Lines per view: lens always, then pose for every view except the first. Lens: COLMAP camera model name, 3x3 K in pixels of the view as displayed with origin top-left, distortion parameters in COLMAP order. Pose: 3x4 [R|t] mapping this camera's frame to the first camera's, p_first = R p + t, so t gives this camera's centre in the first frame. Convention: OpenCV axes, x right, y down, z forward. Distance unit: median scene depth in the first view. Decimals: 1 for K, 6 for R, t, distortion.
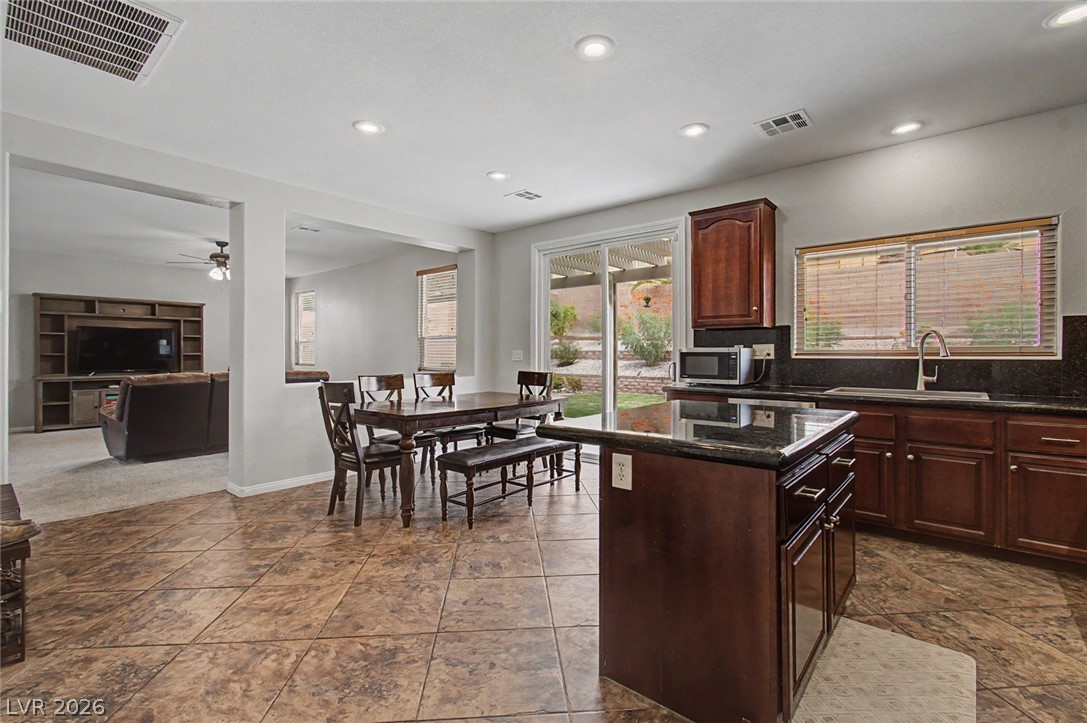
lens RADIAL K [[494.5, 0, 538.2], [0, 494.5, 350.5], [0, 0, 1]] dist [-0.014094, -0.000520]
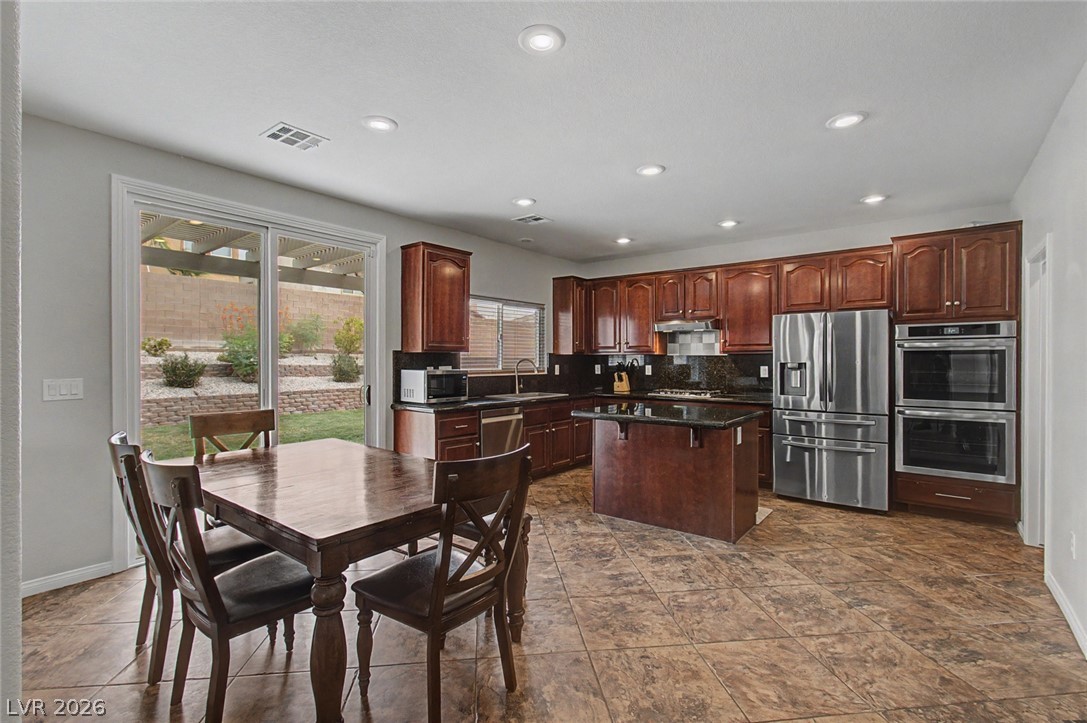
lens RADIAL K [[494.5, 0, 538.7], [0, 494.5, 364.2], [0, 0, 1]] dist [-0.014094, -0.000520]
pose [[-0.041588, -0.007911, 0.999104, -1.234489], [-0.004637, 0.999959, 0.007725, -0.044588], [-0.999124, -0.004312, -0.041623, 1.291100]]
